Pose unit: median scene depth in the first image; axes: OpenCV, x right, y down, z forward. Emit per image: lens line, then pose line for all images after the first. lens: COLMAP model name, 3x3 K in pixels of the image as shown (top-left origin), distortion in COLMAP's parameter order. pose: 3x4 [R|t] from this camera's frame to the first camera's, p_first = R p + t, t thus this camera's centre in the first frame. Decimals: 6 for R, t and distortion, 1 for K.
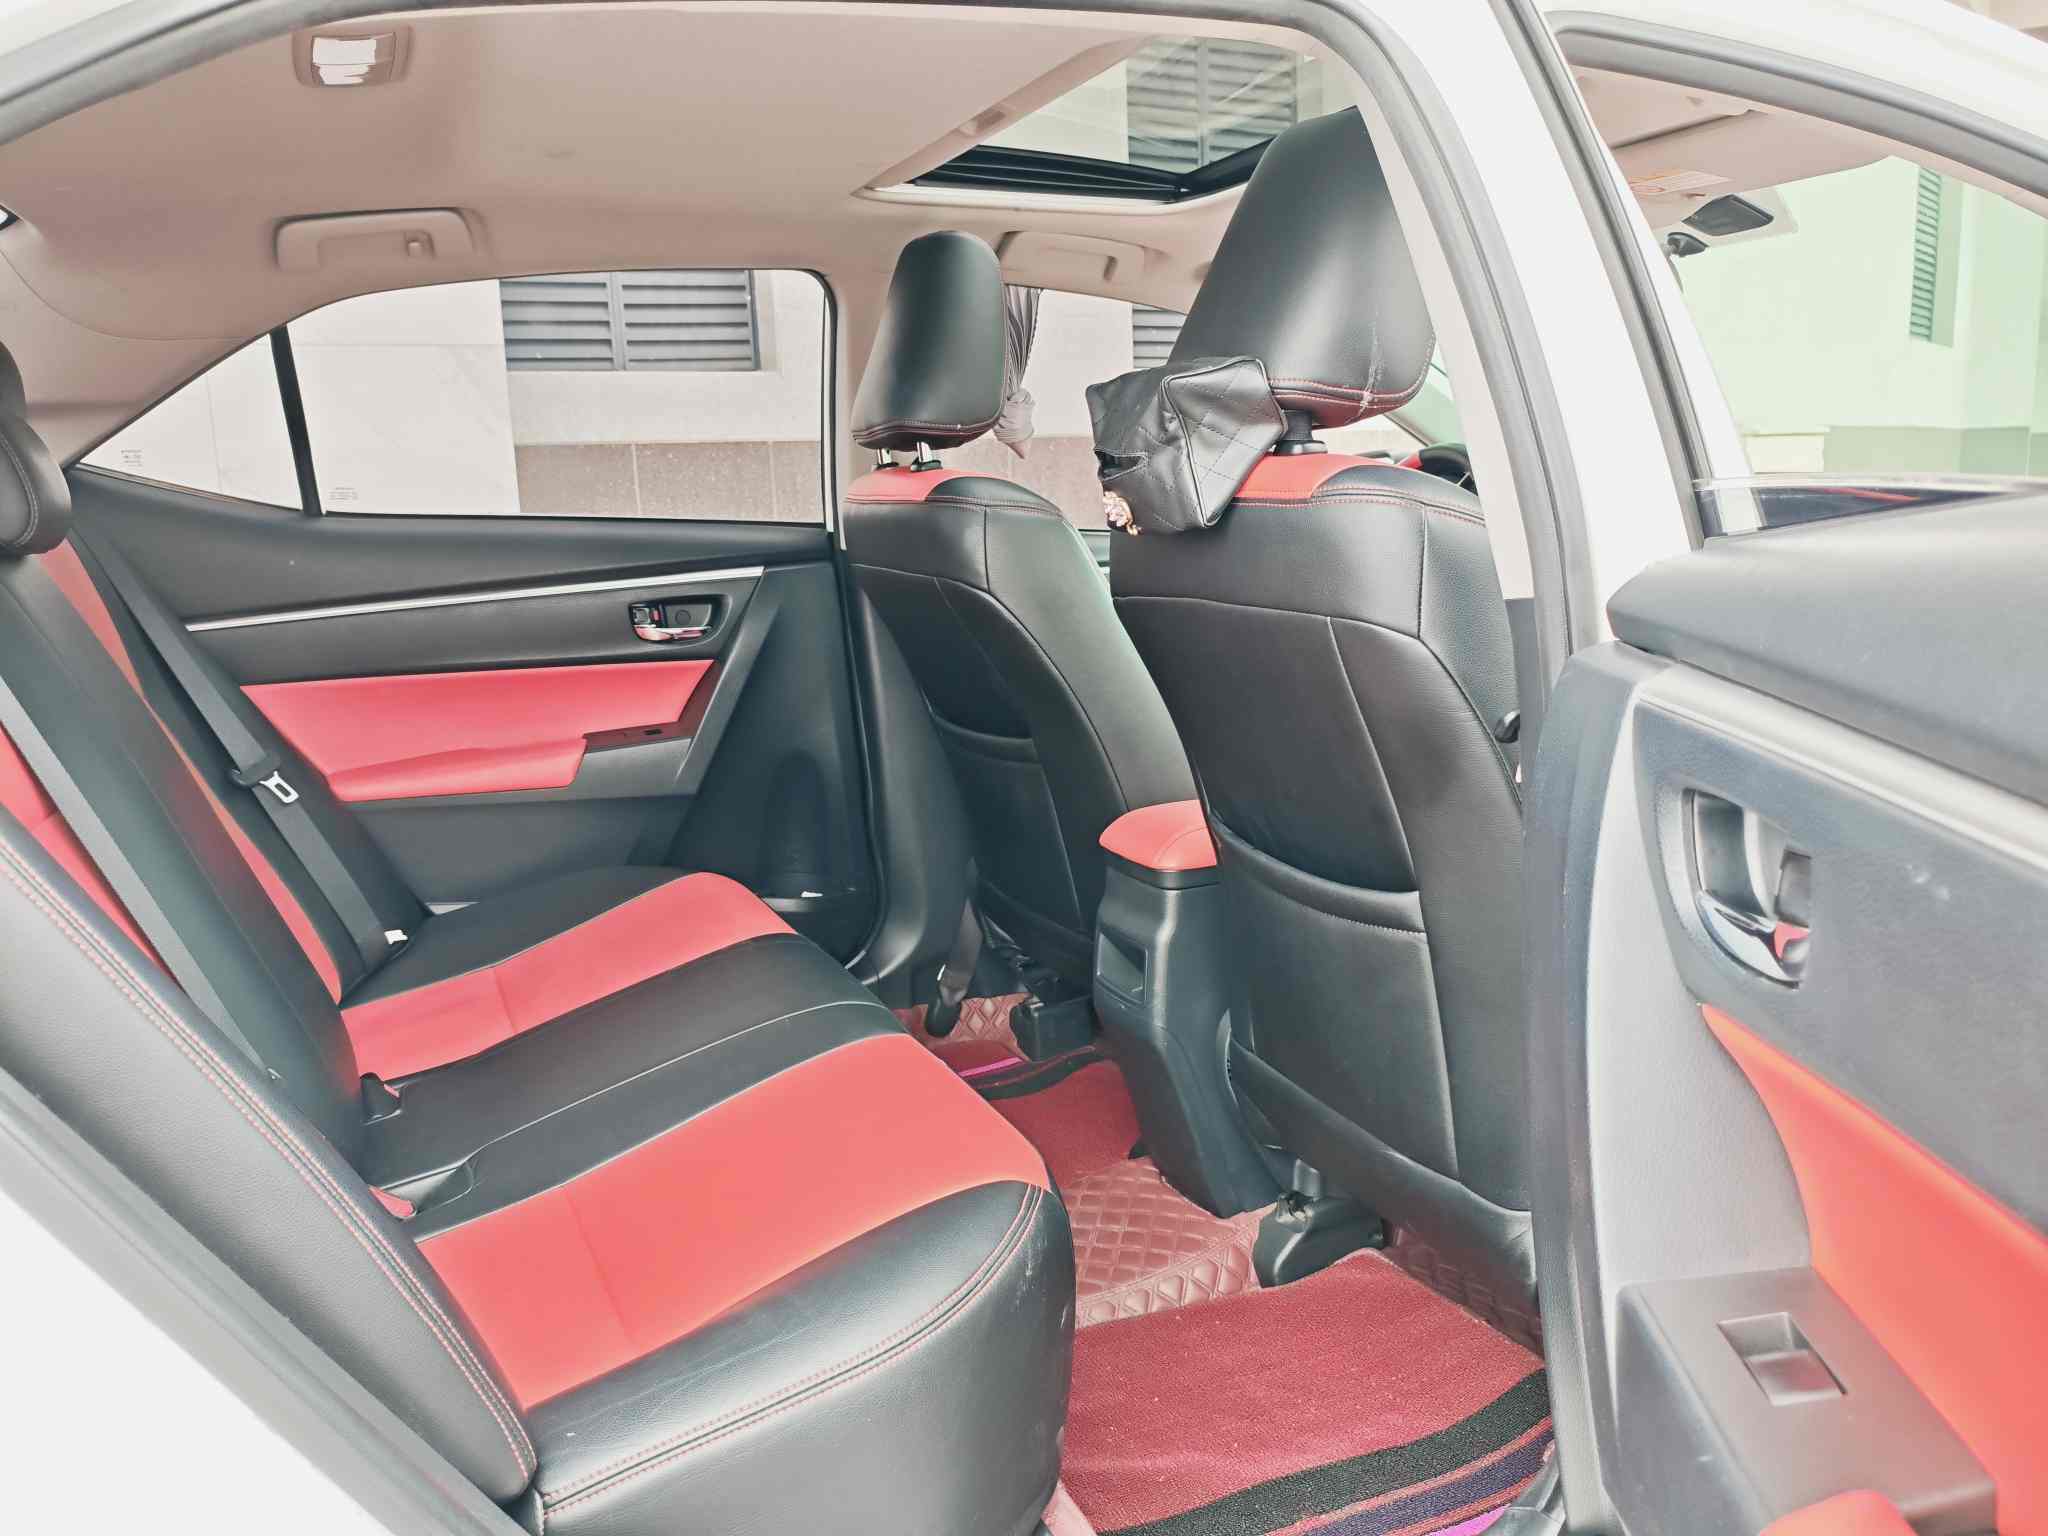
lens RADIAL K [[1575.9, 0, 1016.5], [0, 1575.9, 761.1], [0, 0, 1]] dist [0.093975, -0.204971]
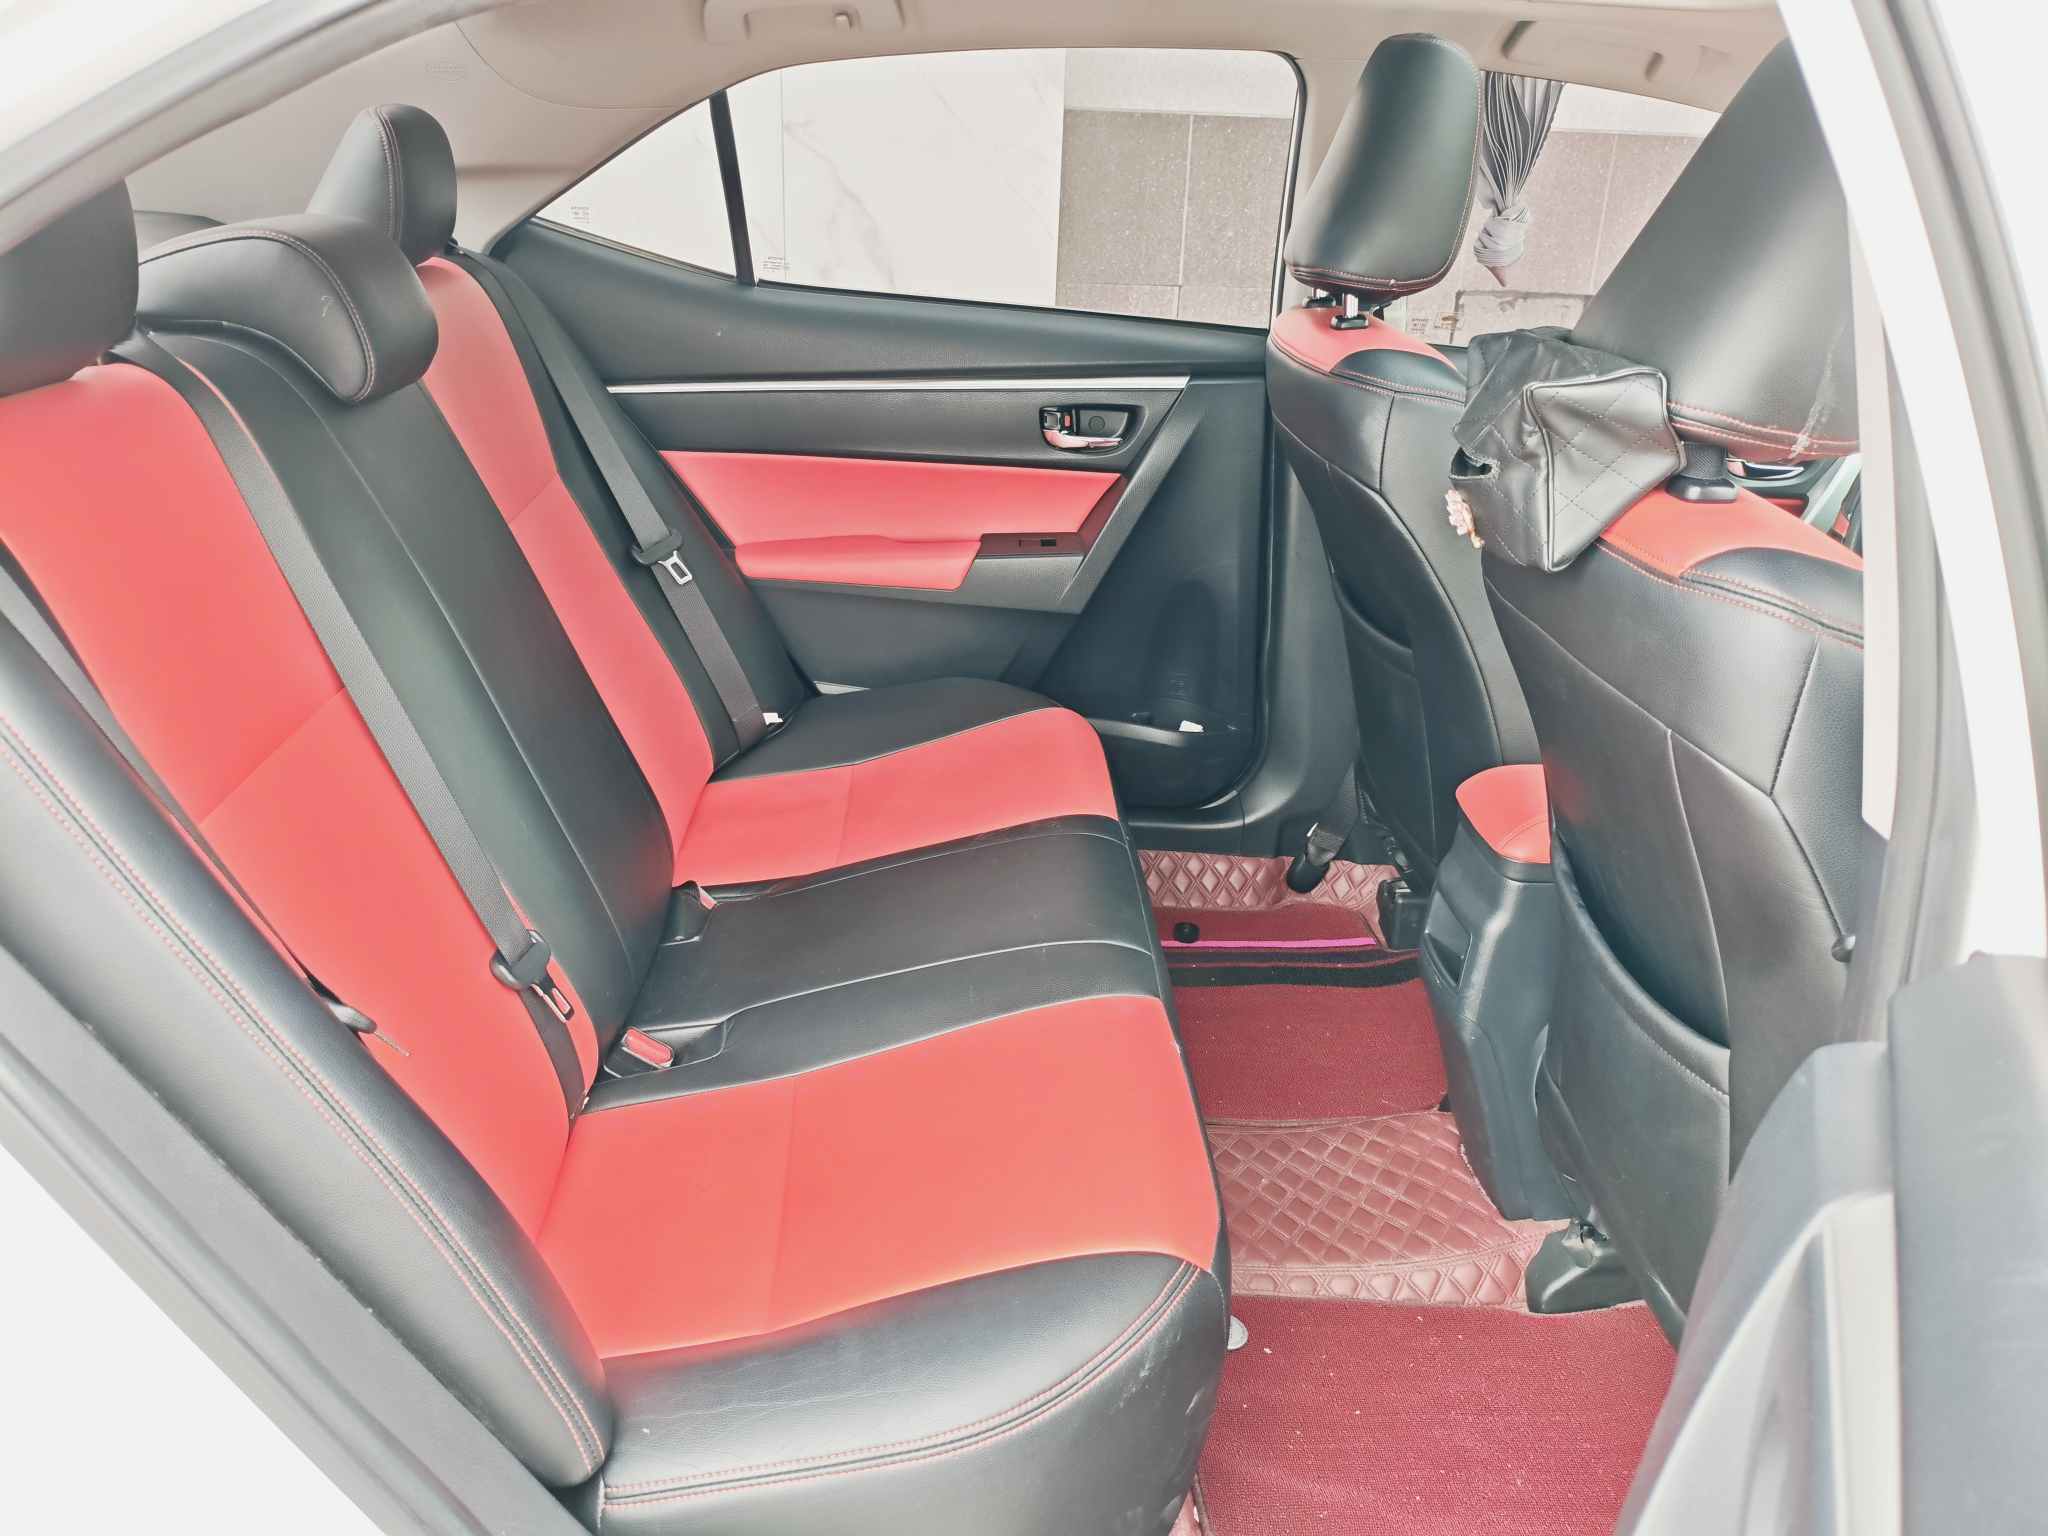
lens RADIAL K [[1575.9, 0, 1016.5], [0, 1575.9, 761.1], [0, 0, 1]] dist [0.093975, -0.204971]
pose [[0.932425, 0.201149, -0.300206, 0.083224], [-0.133460, 0.963709, 0.231200, -0.133067], [0.335817, -0.175511, 0.925431, 0.093389]]
